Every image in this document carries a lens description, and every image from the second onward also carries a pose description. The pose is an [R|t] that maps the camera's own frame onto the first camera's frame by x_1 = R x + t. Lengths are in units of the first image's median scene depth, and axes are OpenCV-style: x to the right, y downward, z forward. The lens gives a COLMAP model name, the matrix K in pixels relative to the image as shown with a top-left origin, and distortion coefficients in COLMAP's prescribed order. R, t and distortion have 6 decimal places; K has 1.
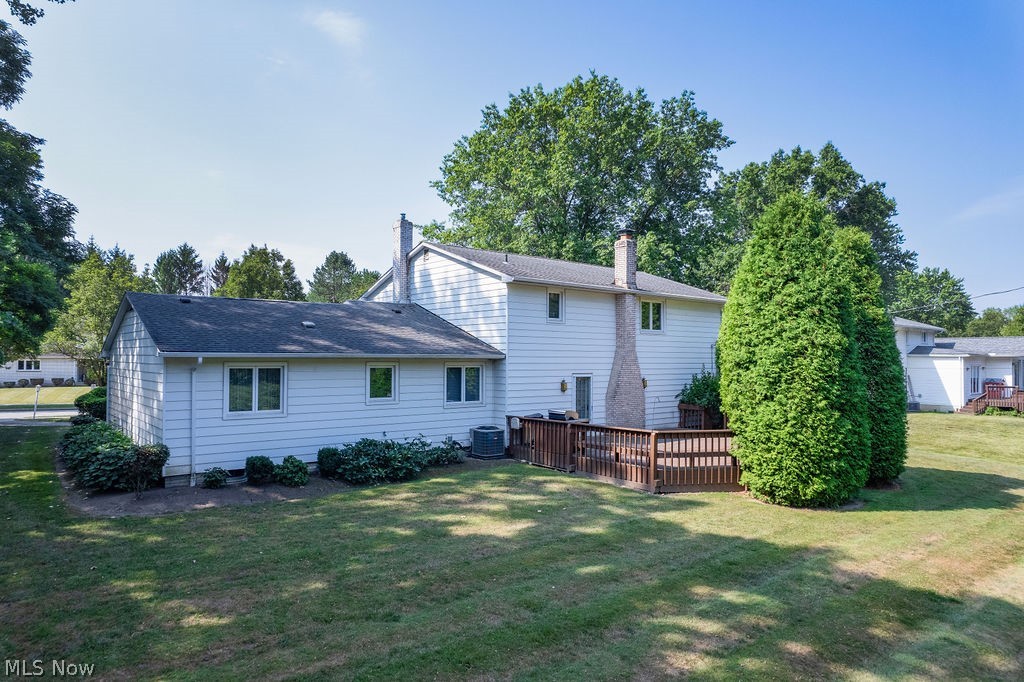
lens RADIAL K [[657.8, 0, 512.0], [0, 657.8, 341.0], [0, 0, 1]] dist [-0.038988, 0.000176]
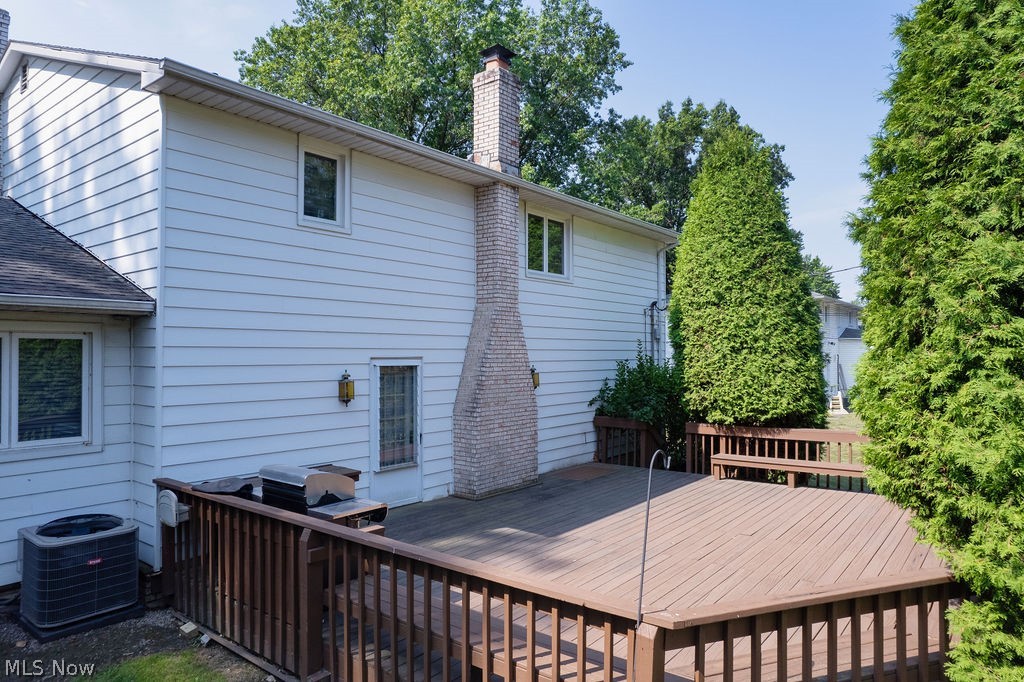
lens RADIAL K [[657.8, 0, 512.0], [0, 657.8, 341.0], [0, 0, 1]] dist [-0.038988, 0.000176]
pose [[0.978934, -0.000482, 0.204175, 0.087392], [-0.001677, 0.999944, 0.010402, 0.031683], [-0.204169, -0.010525, 0.978879, 0.535194]]
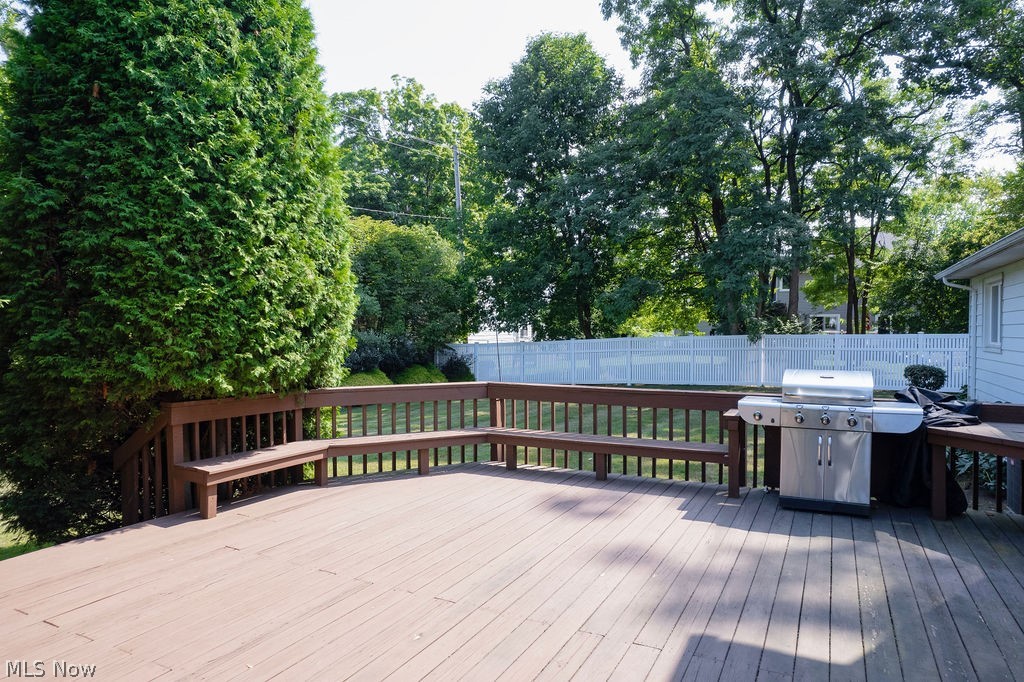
lens RADIAL K [[657.8, 0, 512.0], [0, 657.8, 341.0], [0, 0, 1]] dist [-0.038988, 0.000176]
pose [[-0.918054, -0.003499, -0.396440, 0.311597], [0.006100, 0.999718, -0.022949, 0.088480], [0.396408, -0.023487, -0.917774, 1.082834]]
